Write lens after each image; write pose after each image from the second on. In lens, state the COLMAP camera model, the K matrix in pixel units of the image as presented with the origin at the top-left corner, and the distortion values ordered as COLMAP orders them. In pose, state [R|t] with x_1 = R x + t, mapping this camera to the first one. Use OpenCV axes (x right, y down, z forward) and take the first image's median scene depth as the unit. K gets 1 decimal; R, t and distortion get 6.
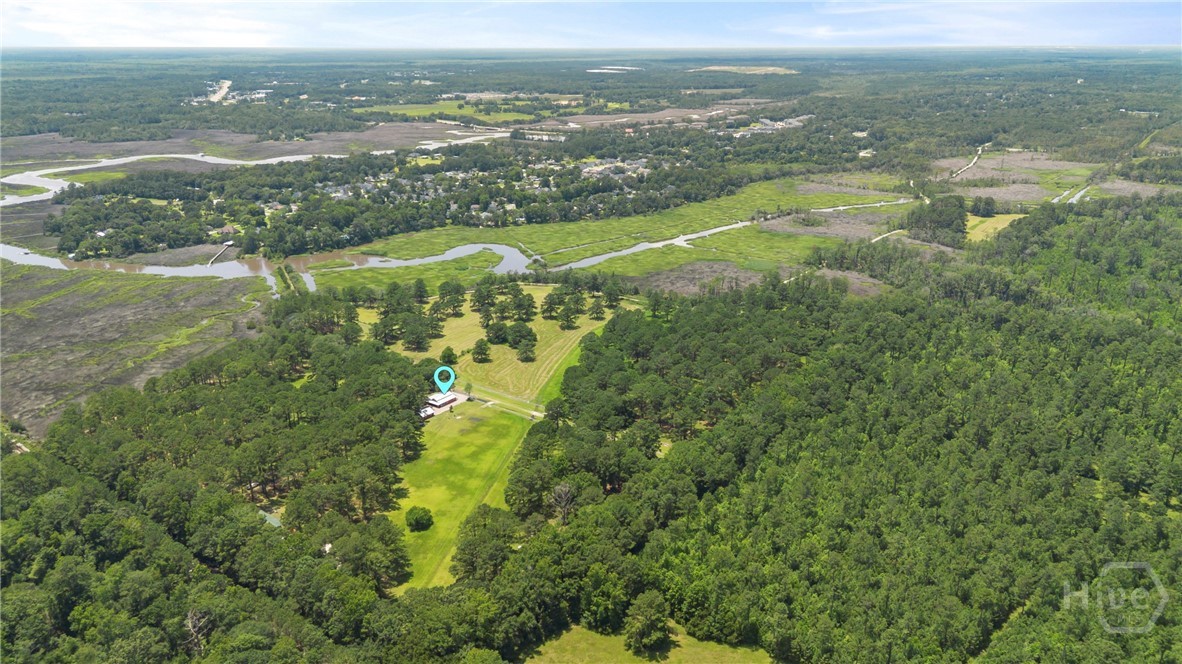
lens RADIAL K [[873.1, 0, 591.0], [0, 873.1, 332.0], [0, 0, 1]] dist [-0.002598, 0.003400]
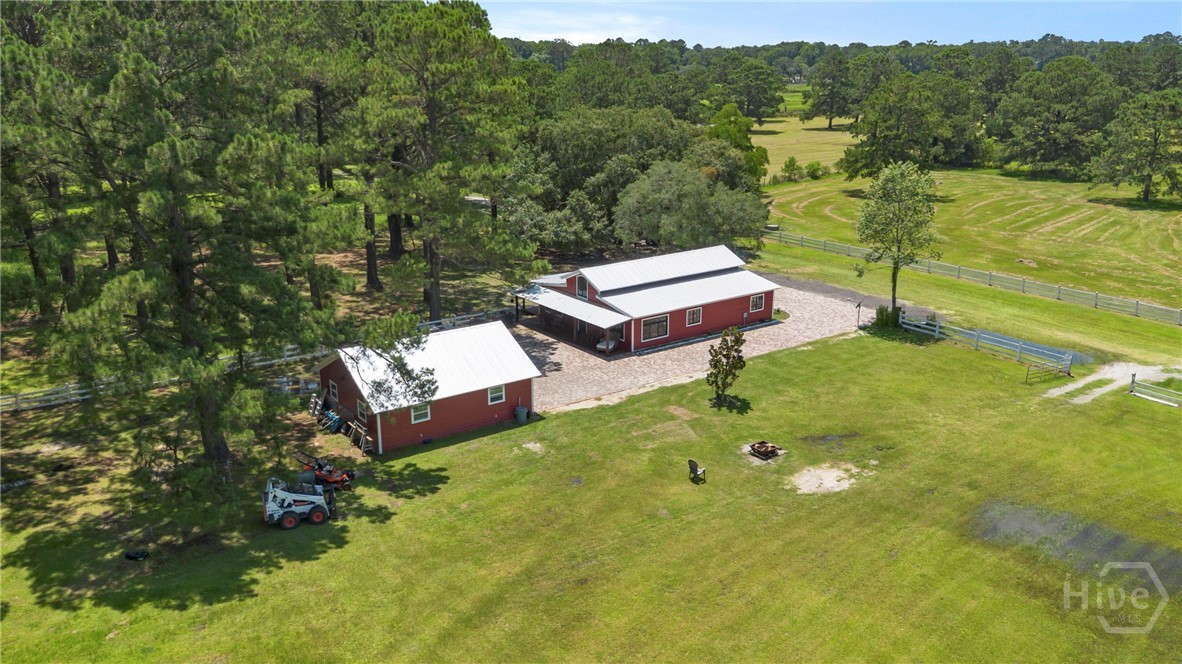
lens RADIAL K [[838.2, 0, 591.0], [0, 838.2, 332.0], [0, 0, 1]] dist [0.058621, -0.052149]
pose [[0.949474, 0.096886, -0.298516, -0.146878], [-0.104674, 0.994455, -0.010171, 0.085314], [0.295875, 0.040904, 0.954350, 0.904653]]
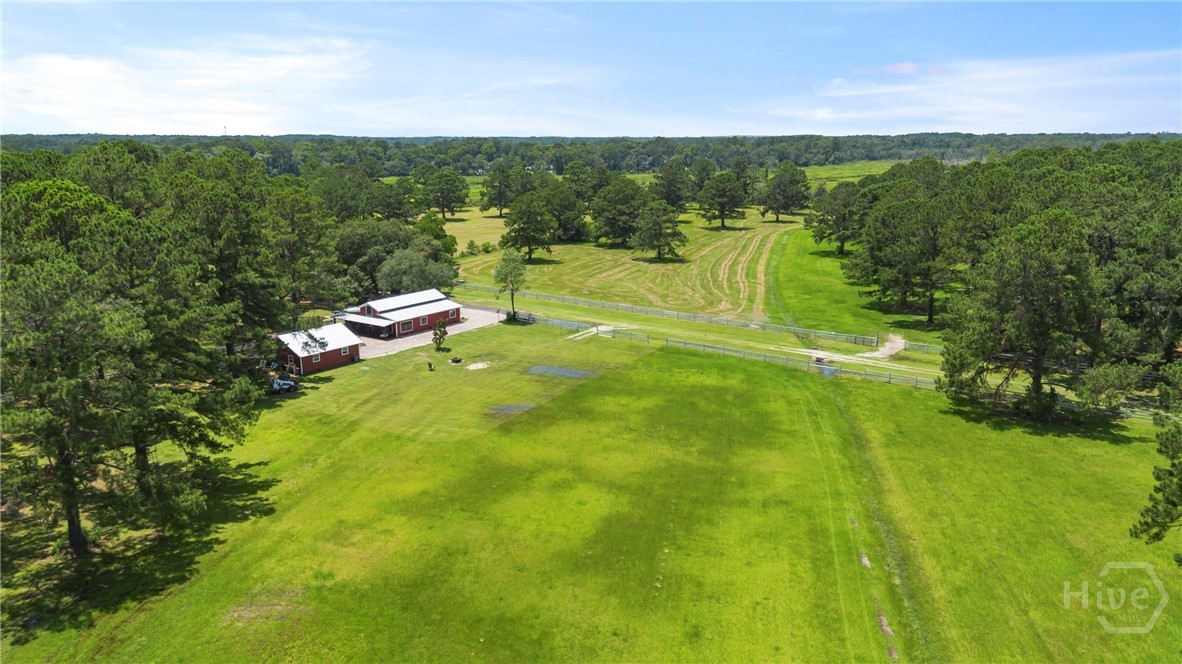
lens RADIAL K [[838.2, 0, 591.0], [0, 838.2, 332.0], [0, 0, 1]] dist [0.058621, -0.052149]
pose [[0.999624, -0.000444, 0.027415, -0.126550], [0.003380, 0.994237, -0.107149, 0.109025], [-0.027210, 0.107201, 0.993865, 0.778460]]
